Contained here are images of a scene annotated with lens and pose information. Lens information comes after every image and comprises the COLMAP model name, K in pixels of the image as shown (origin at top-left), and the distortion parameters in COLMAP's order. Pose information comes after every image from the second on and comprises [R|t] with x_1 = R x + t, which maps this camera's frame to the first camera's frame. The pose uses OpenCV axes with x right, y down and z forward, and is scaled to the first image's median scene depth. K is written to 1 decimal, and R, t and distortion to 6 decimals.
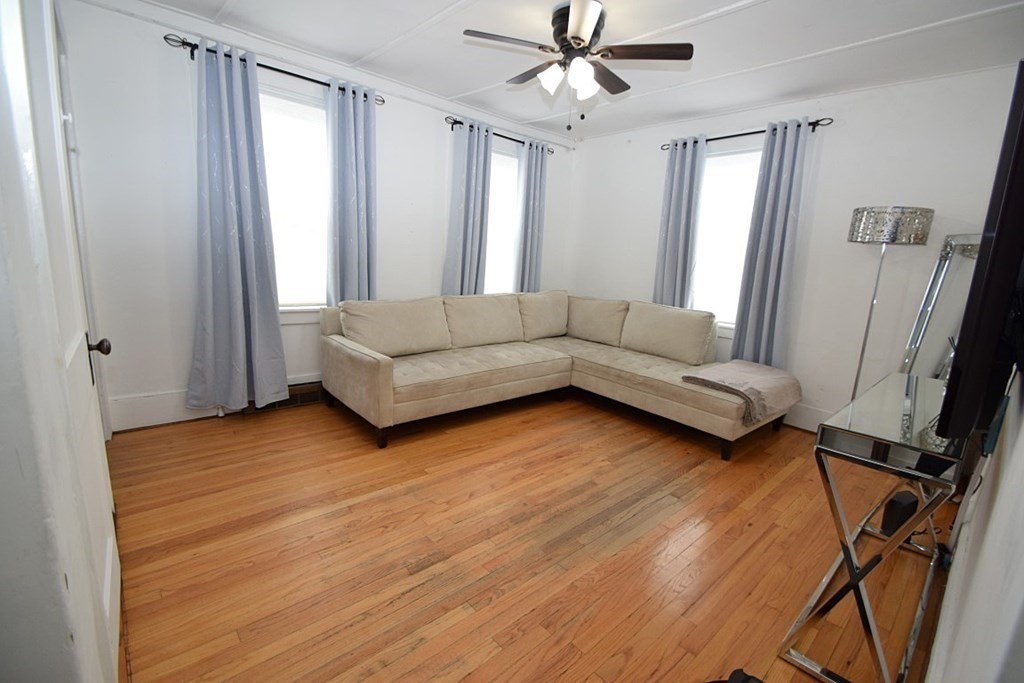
lens RADIAL K [[448.7, 0, 508.6], [0, 448.7, 337.0], [0, 0, 1]] dist [-0.004197, -0.001326]
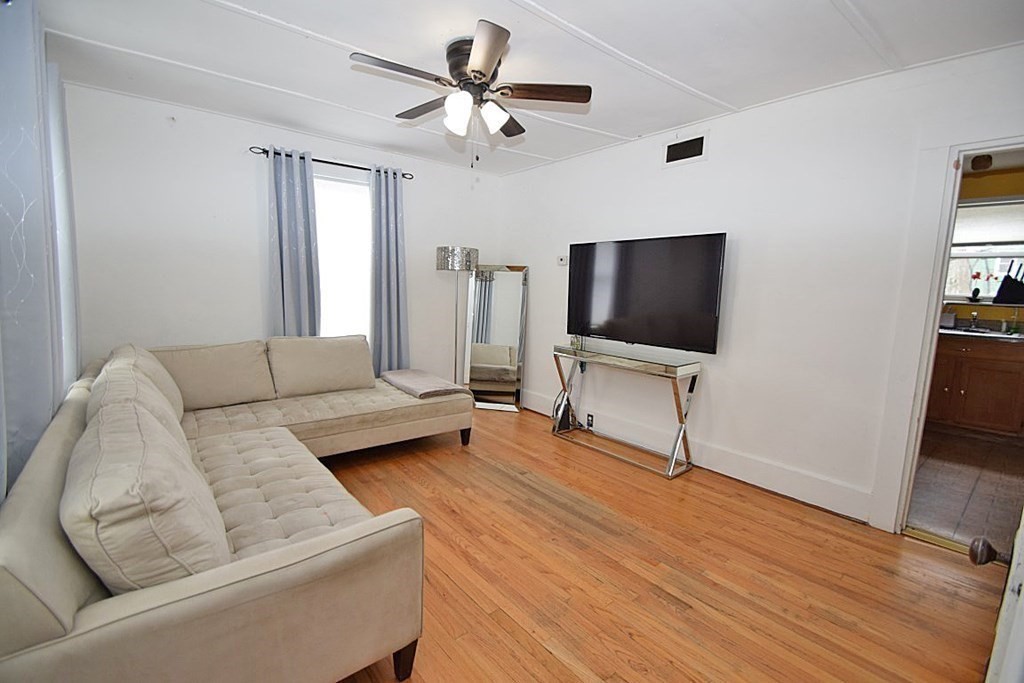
lens RADIAL K [[448.7, 0, 506.4], [0, 448.7, 341.0], [0, 0, 1]] dist [-0.004197, -0.001326]
pose [[0.052860, -0.184836, 0.981347, -0.829997], [0.160286, 0.971549, 0.174356, -0.252275], [-0.985654, 0.148079, 0.080982, 0.875656]]
